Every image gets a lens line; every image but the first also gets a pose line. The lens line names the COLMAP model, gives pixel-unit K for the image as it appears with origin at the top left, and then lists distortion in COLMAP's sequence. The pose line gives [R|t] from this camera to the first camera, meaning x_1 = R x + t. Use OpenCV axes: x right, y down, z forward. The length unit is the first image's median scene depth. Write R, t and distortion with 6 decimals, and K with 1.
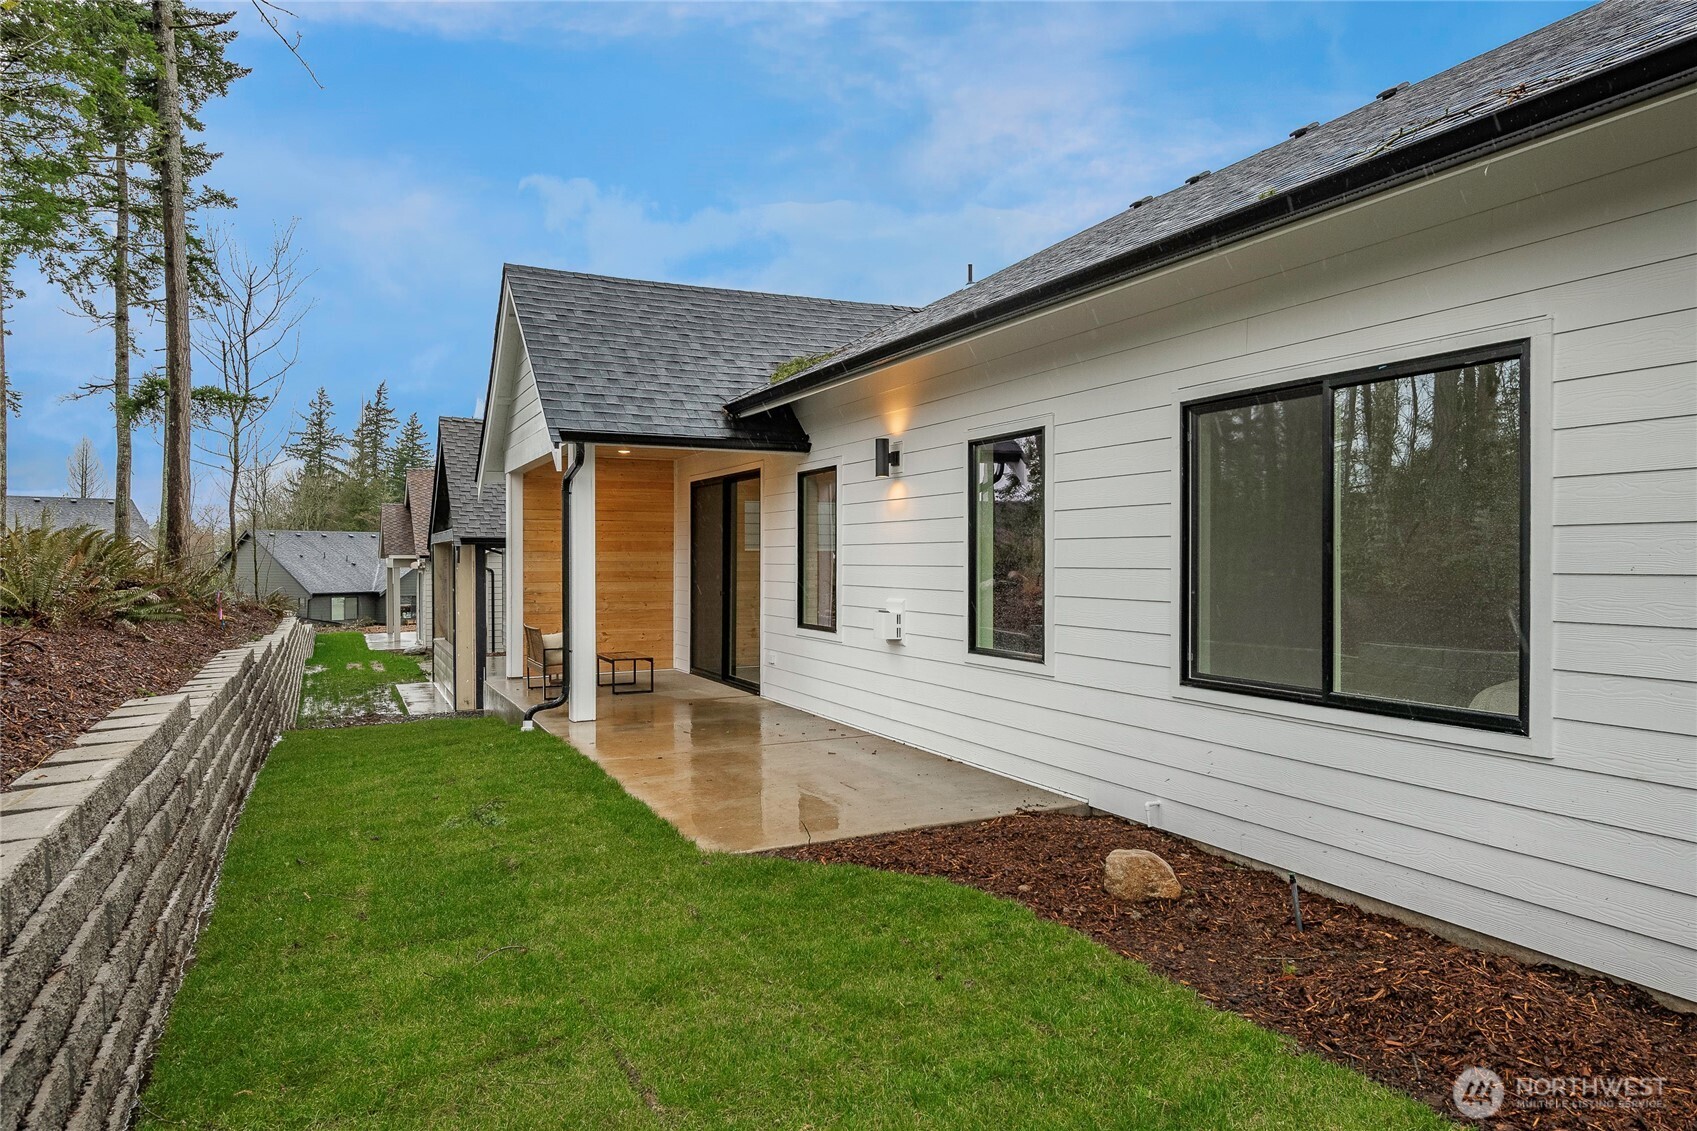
lens RADIAL K [[1052.3, 0, 842.8], [0, 1052.3, 568.6], [0, 0, 1]] dist [0.002532, -0.006556]
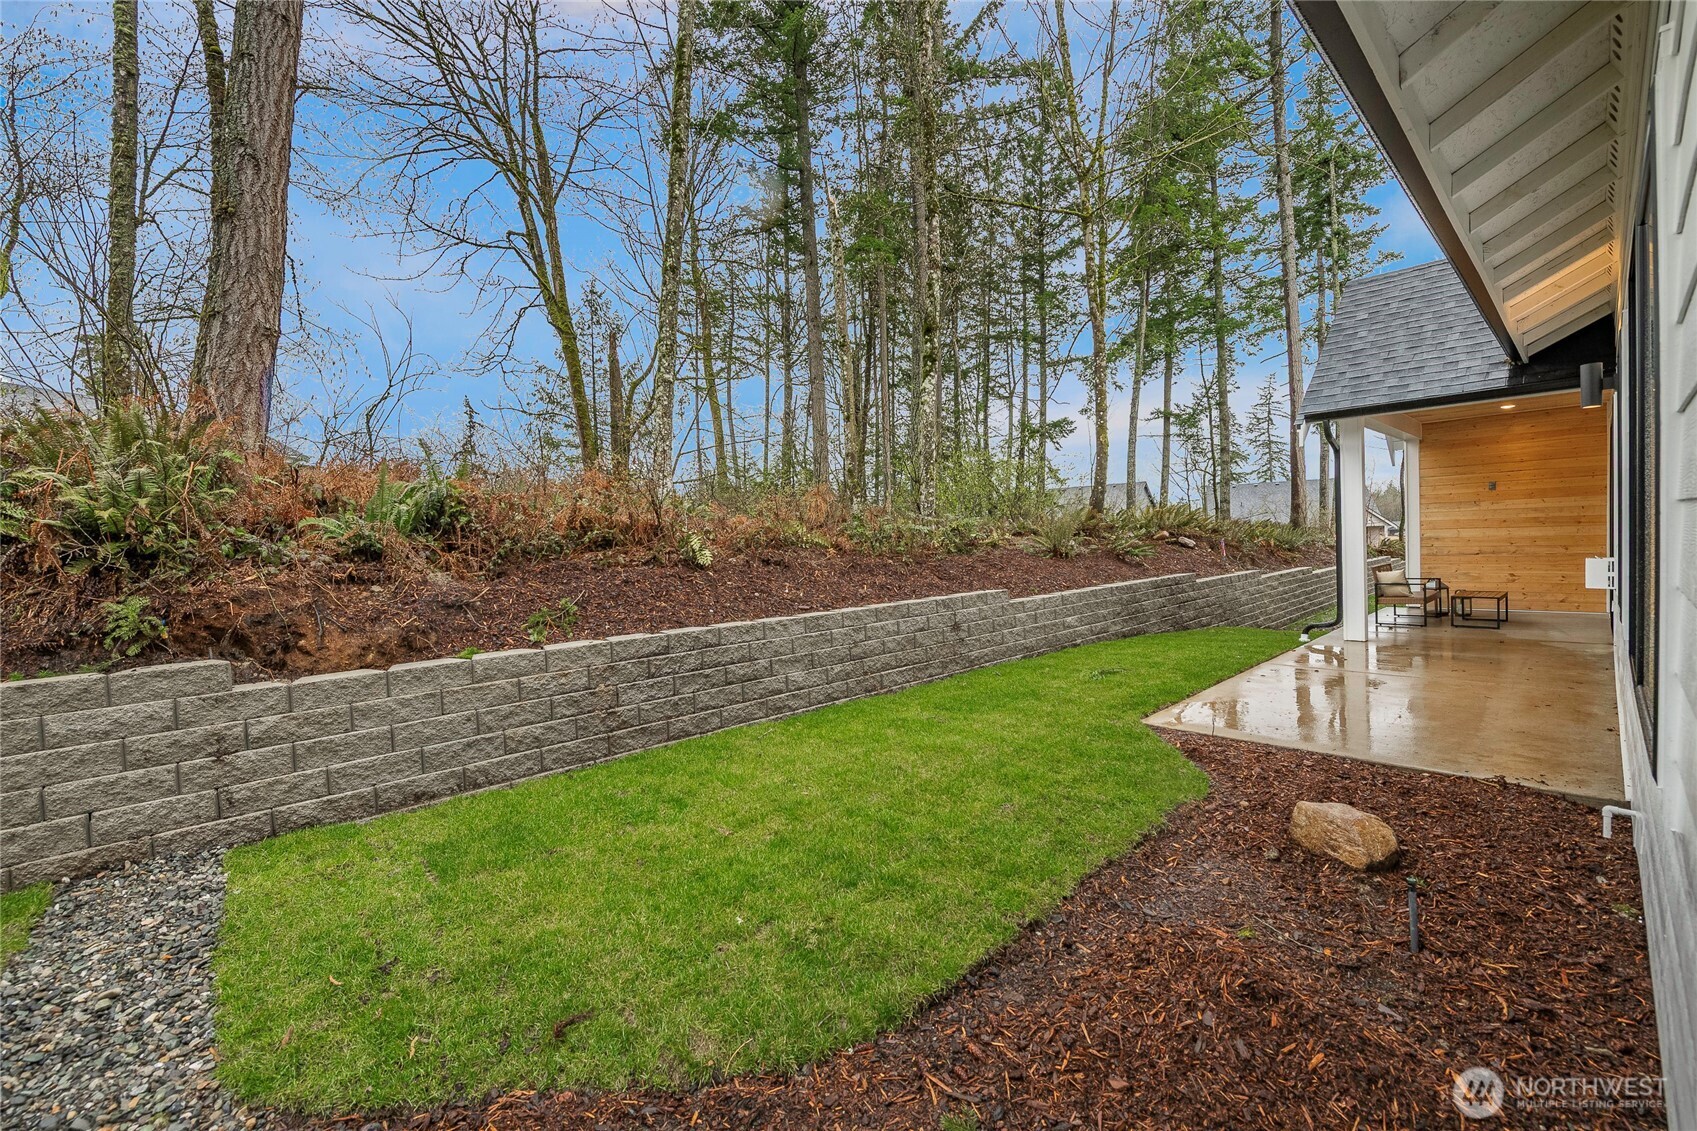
lens RADIAL K [[681.7, 0, 849.6], [0, 681.7, 561.5], [0, 0, 1]] dist [0.000166, -0.000017]
pose [[0.277873, 0.023637, -0.960327, 0.637309], [0.029011, 0.999035, 0.032984, 0.010809], [0.960180, -0.037025, 0.276919, 0.353820]]
